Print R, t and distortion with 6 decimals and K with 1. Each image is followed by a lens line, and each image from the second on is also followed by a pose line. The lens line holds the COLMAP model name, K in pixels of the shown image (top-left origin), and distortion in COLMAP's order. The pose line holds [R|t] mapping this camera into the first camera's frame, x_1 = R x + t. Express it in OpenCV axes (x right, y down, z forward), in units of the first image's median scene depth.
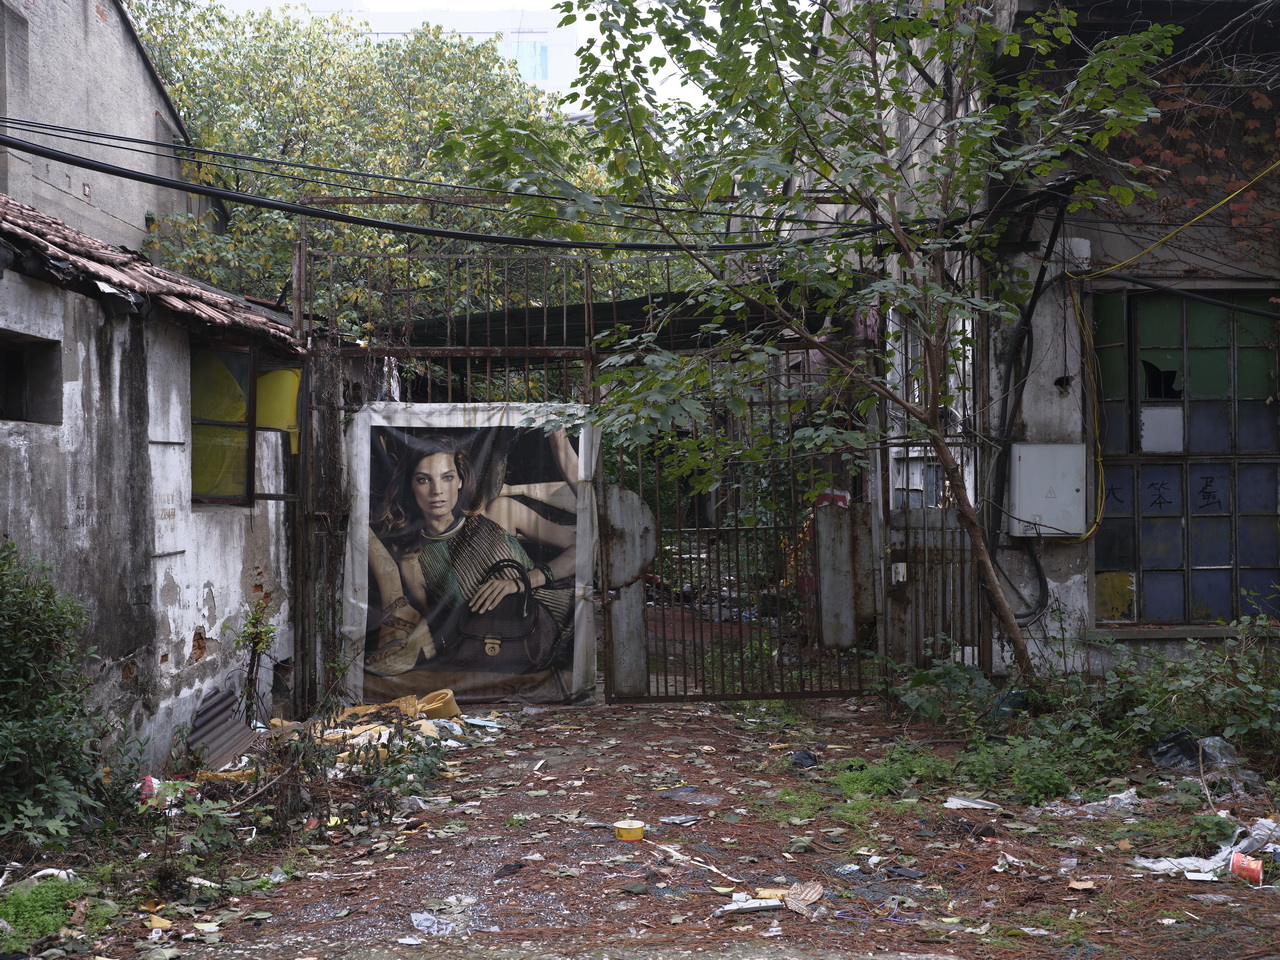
lens RADIAL K [[1103.5, 0, 639.3], [0, 1103.5, 471.0], [0, 0, 1]] dist [0.018395, 0.003211]
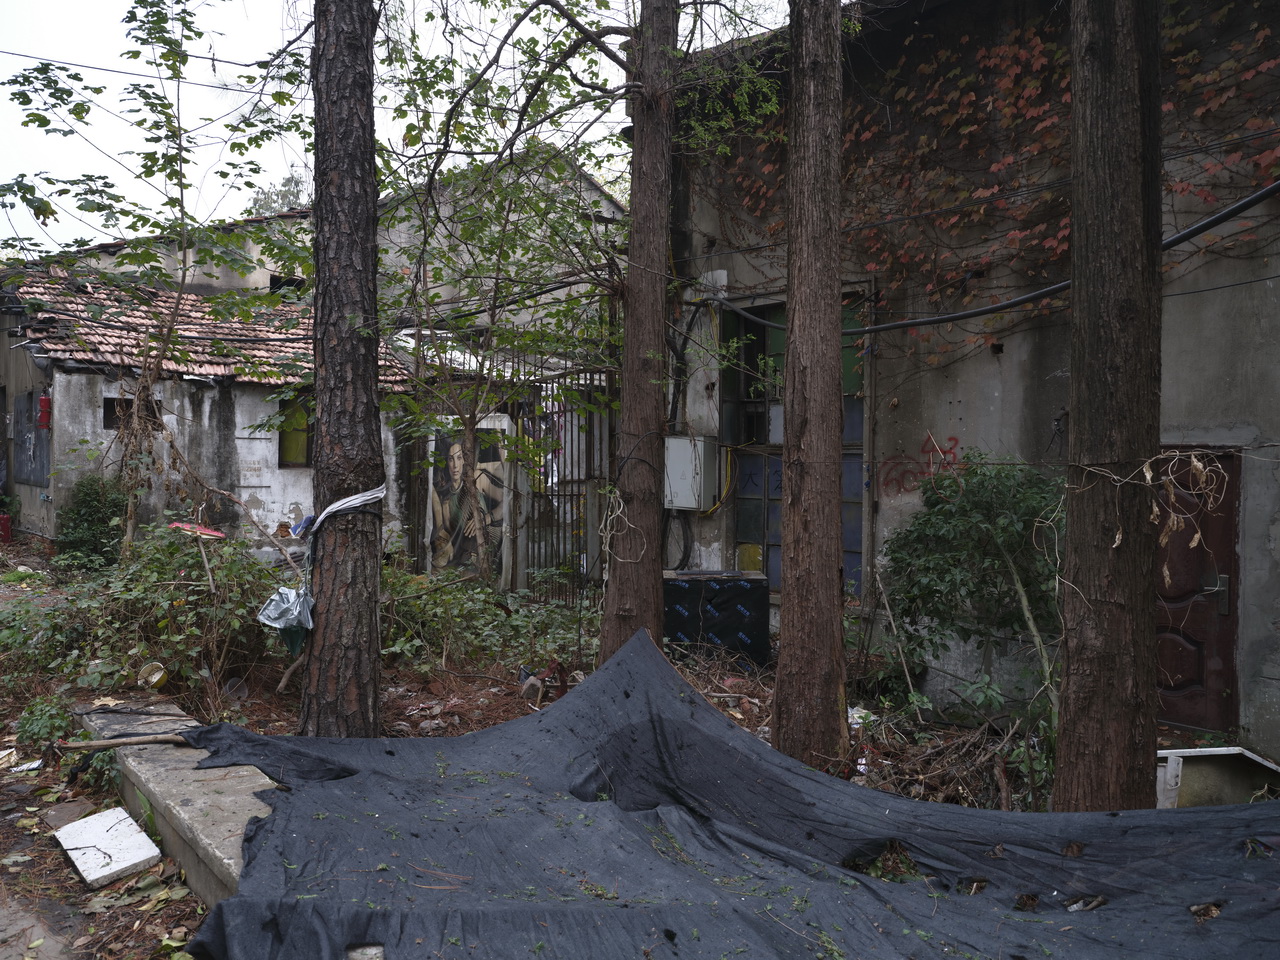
lens RADIAL K [[944.8, 0, 636.4], [0, 944.8, 471.6], [0, 0, 1]] dist [-0.002784, -0.005922]
pose [[0.639384, 0.022286, -0.768565, 1.150794], [-0.018394, 0.999737, 0.013686, 0.001597], [0.768668, 0.005386, 0.639626, 0.257617]]
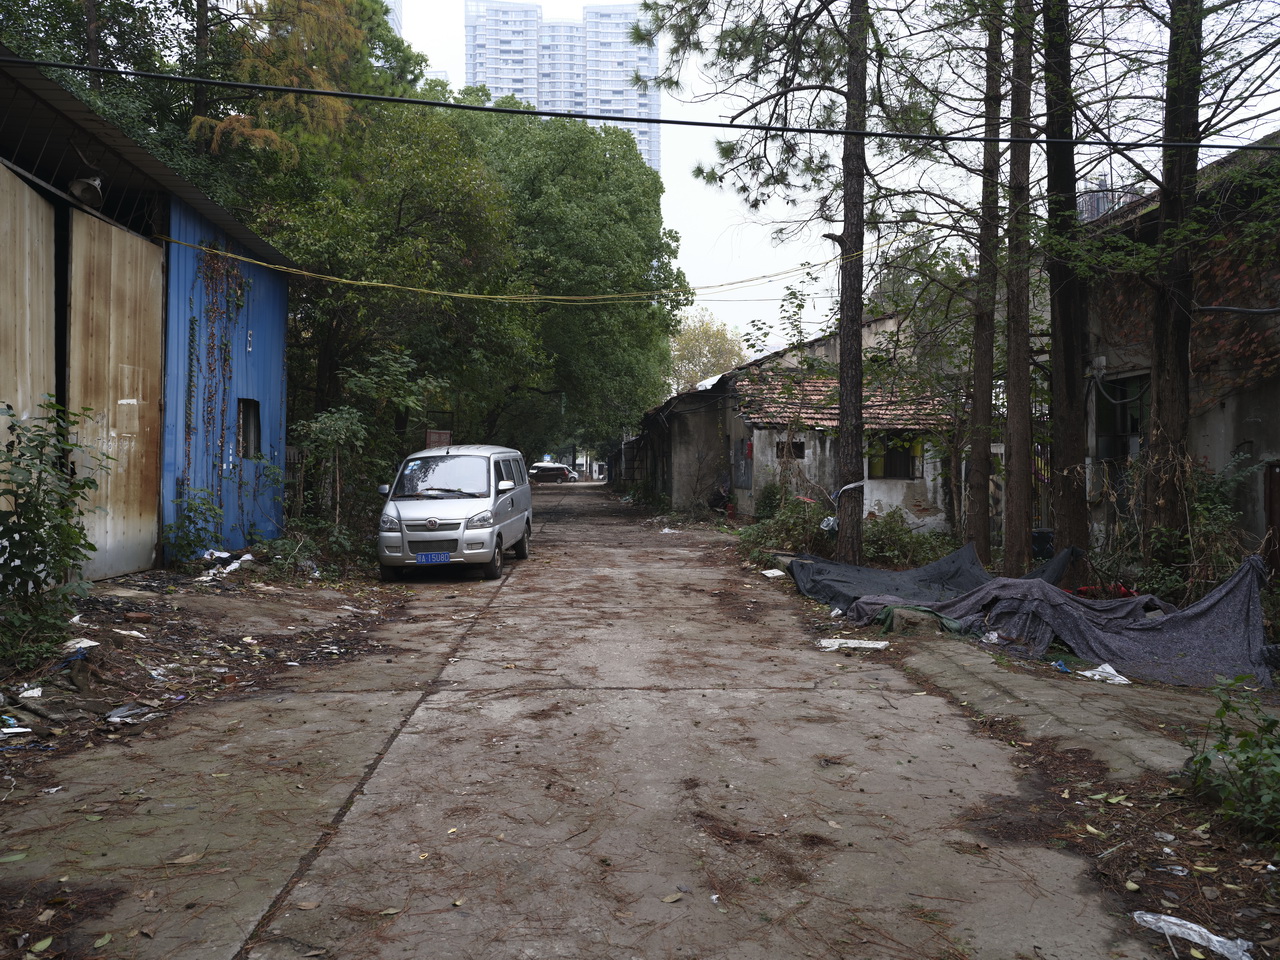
lens RADIAL K [[944.8, 0, 638.1], [0, 944.8, 475.7], [0, 0, 1]] dist [-0.002784, -0.005922]
pose [[0.028688, 0.007584, -0.999560, 2.112538], [-0.008146, 0.999940, 0.007354, 0.004123], [0.999555, 0.007931, 0.028748, 0.096966]]
